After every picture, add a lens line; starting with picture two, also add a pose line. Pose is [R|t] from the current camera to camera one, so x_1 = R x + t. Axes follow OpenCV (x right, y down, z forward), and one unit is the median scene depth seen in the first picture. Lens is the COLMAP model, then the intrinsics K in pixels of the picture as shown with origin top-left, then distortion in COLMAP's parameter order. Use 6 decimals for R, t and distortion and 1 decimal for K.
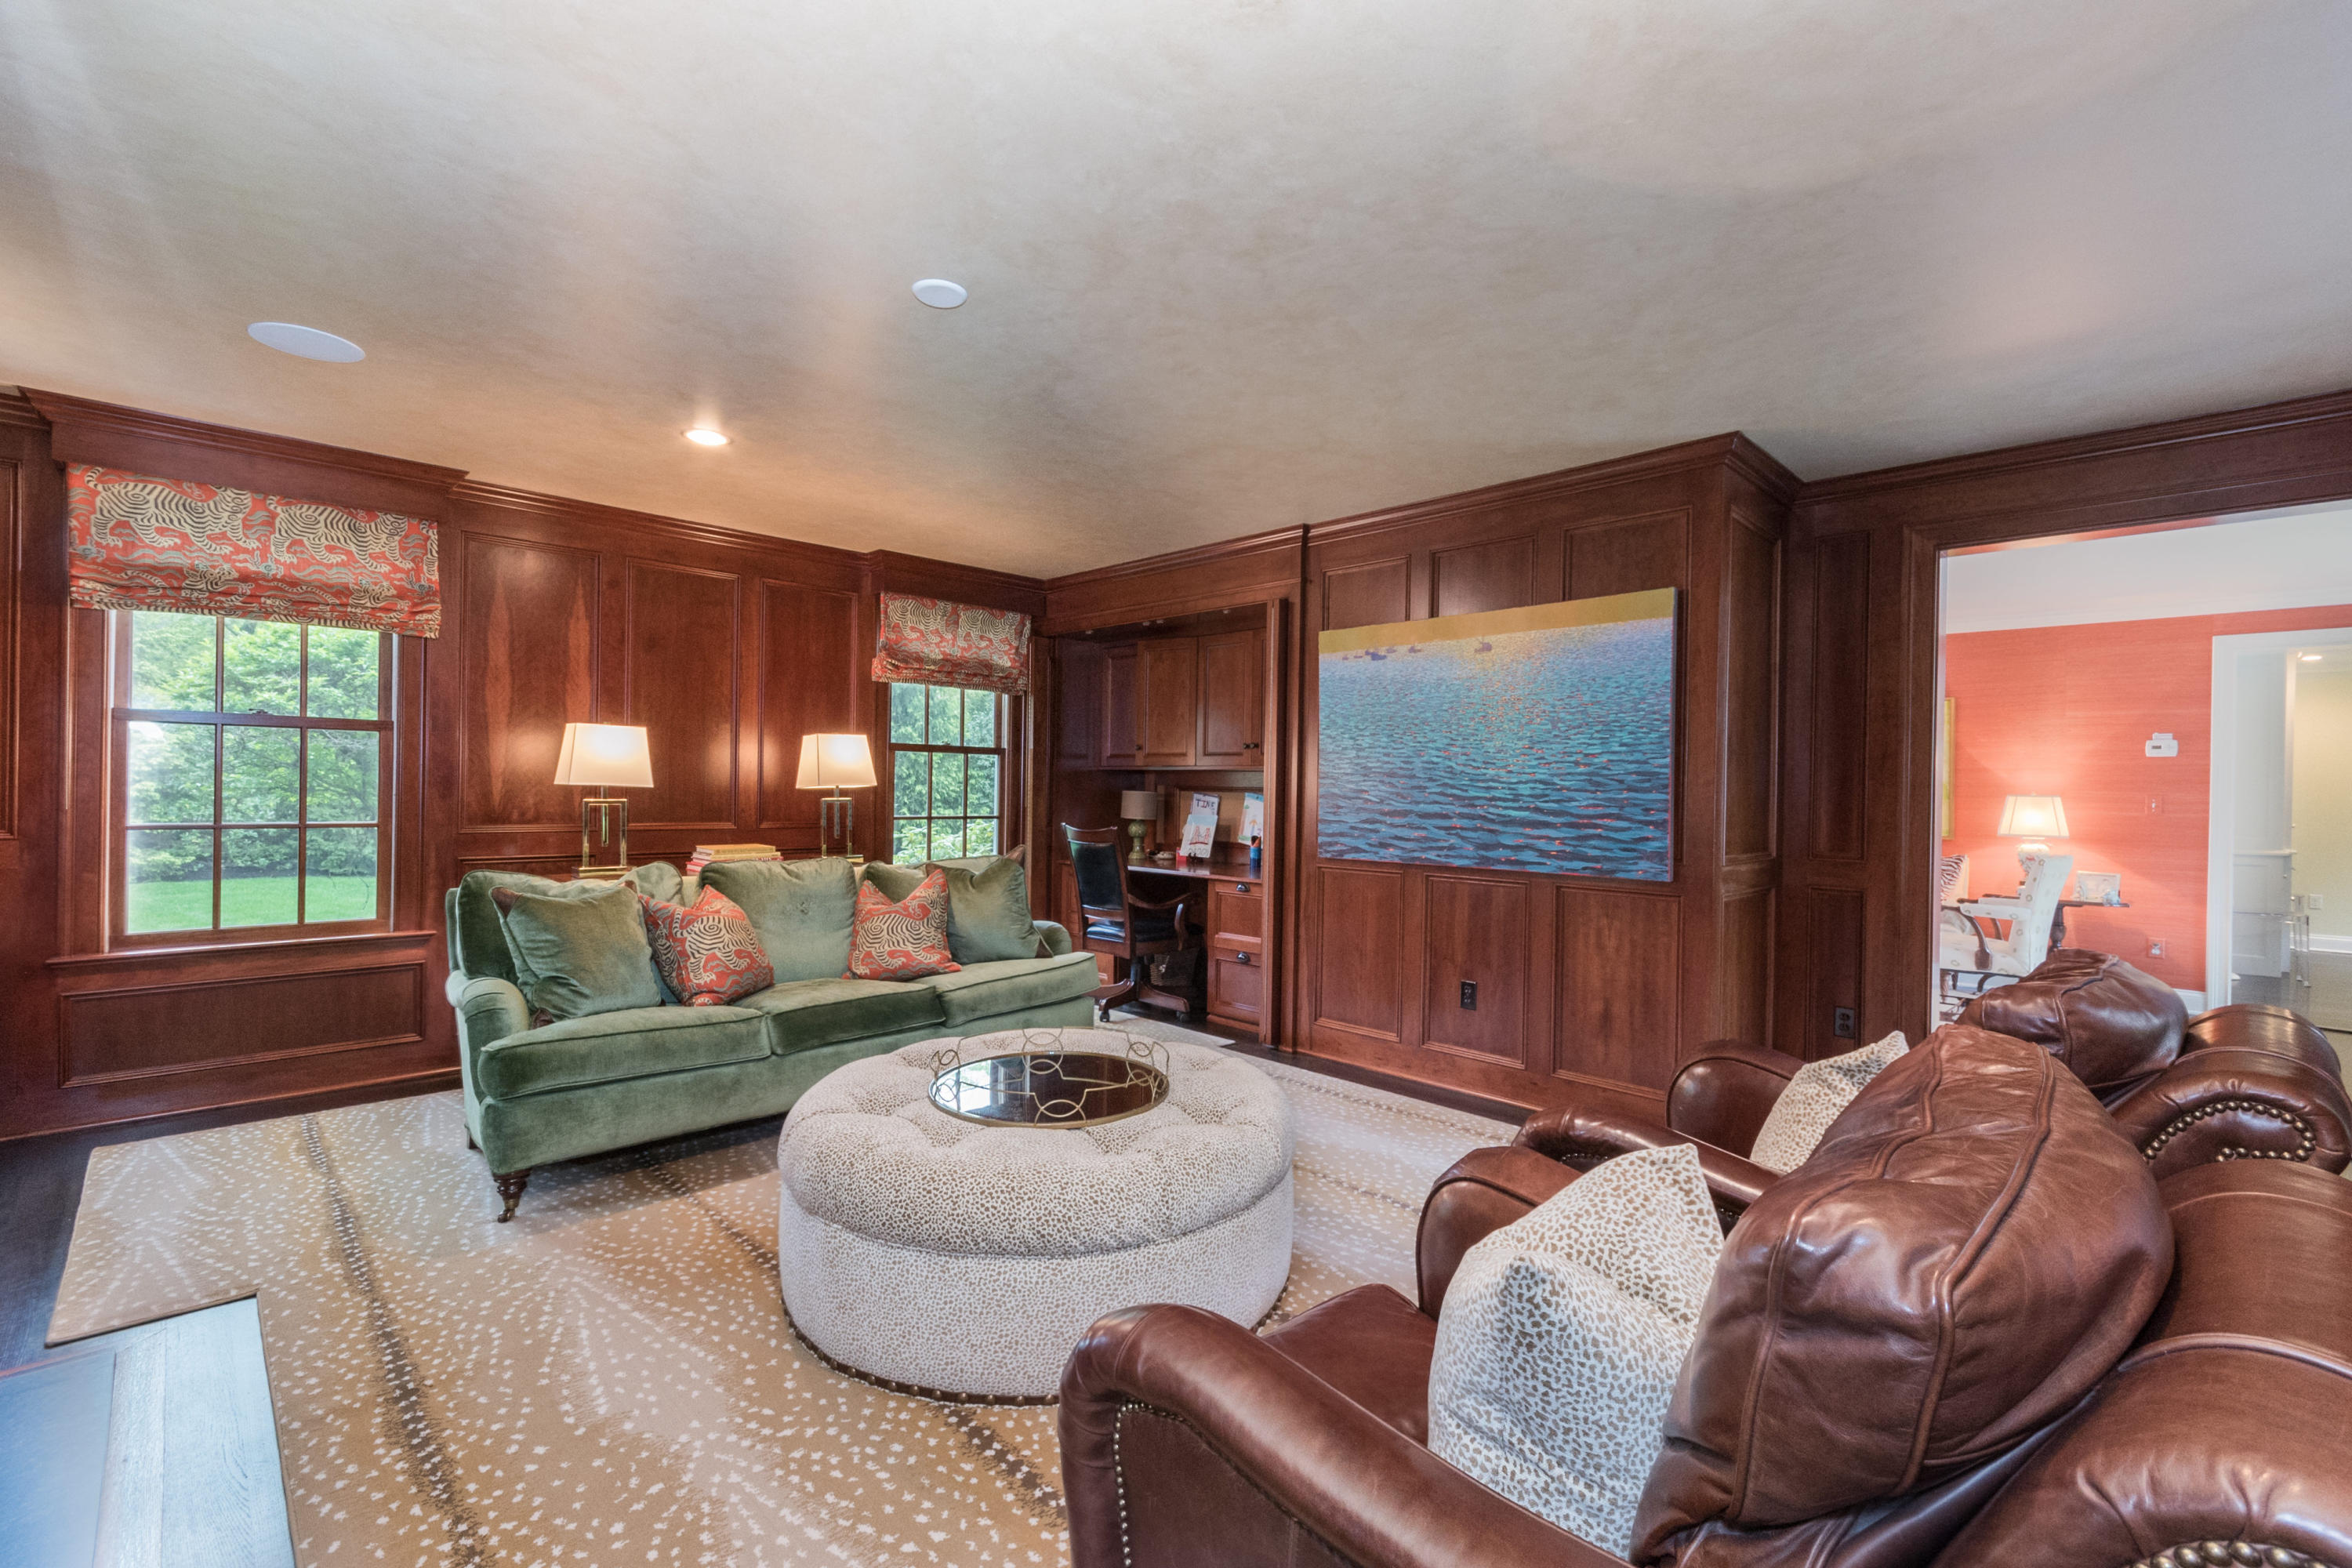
lens RADIAL K [[1028.0, 0, 1176.3], [0, 1028.0, 785.5], [0, 0, 1]] dist [0.009509, -0.002978]
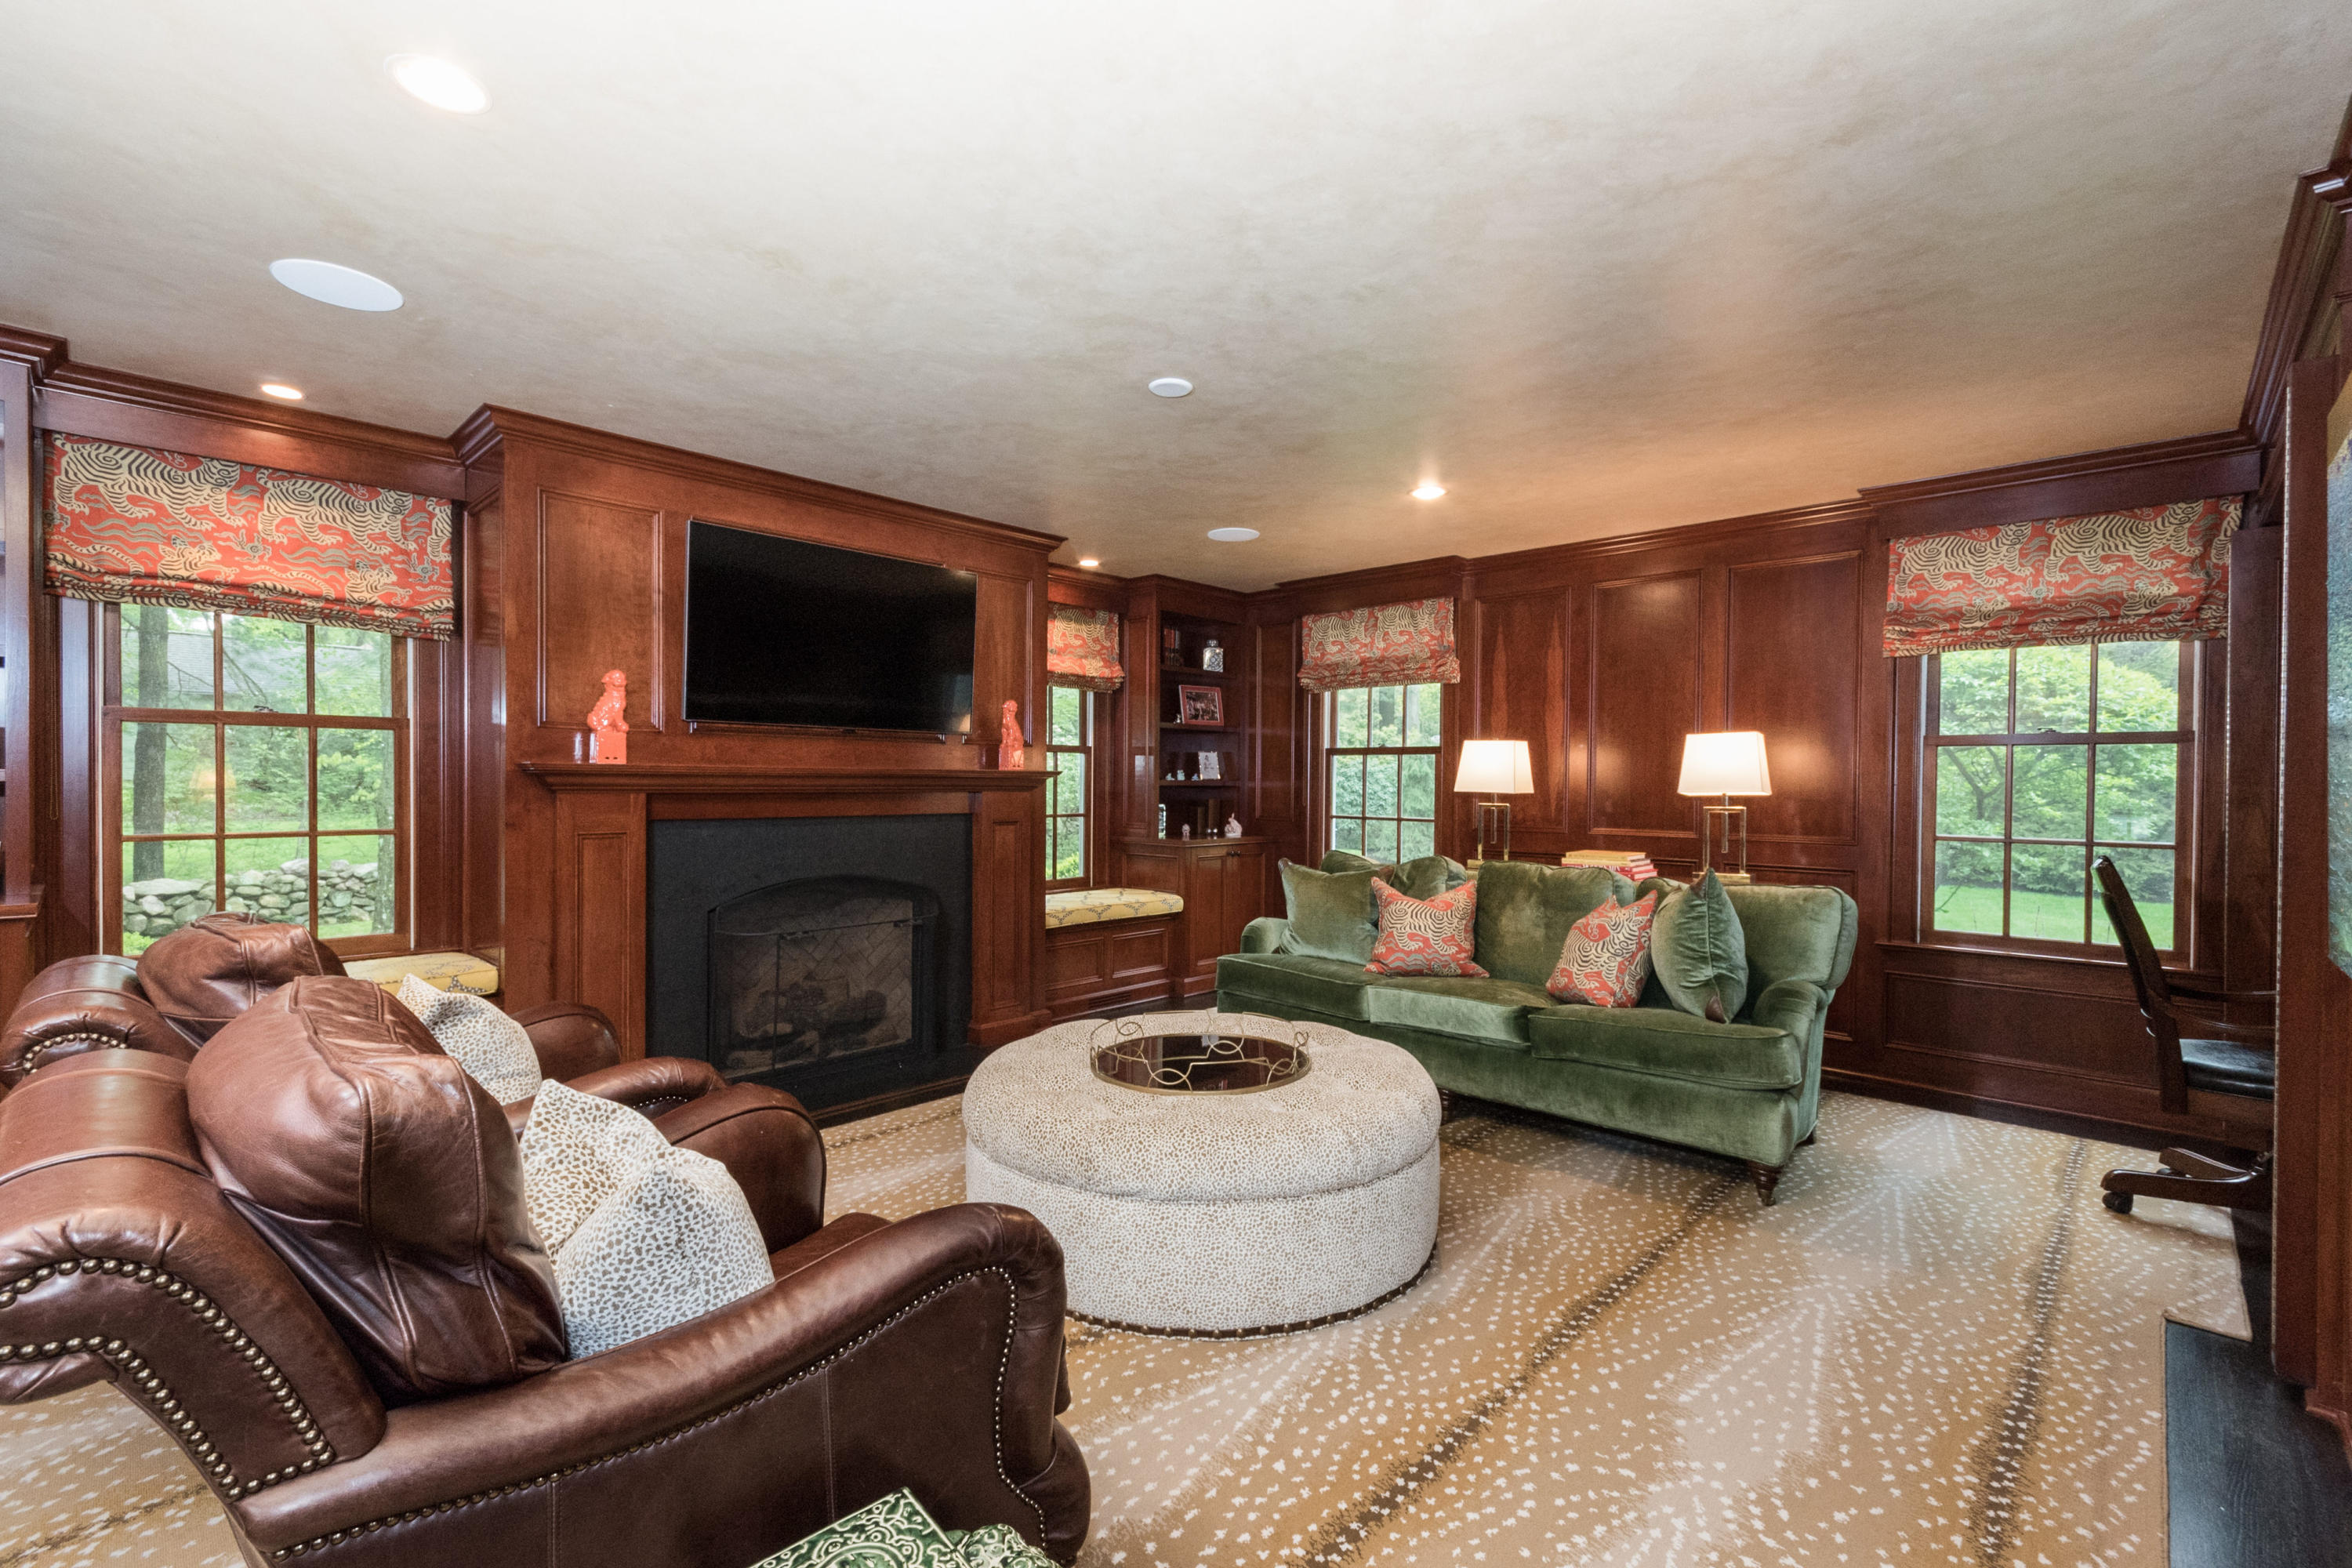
lens RADIAL K [[1028.0, 0, 1176.2], [0, 1028.0, 777.6], [0, 0, 1]] dist [0.009509, -0.002978]
pose [[0.024290, -0.018800, -0.999528, 0.442464], [-0.008001, 0.999787, -0.018999, 0.006889], [0.999673, 0.008459, 0.024134, 0.430521]]
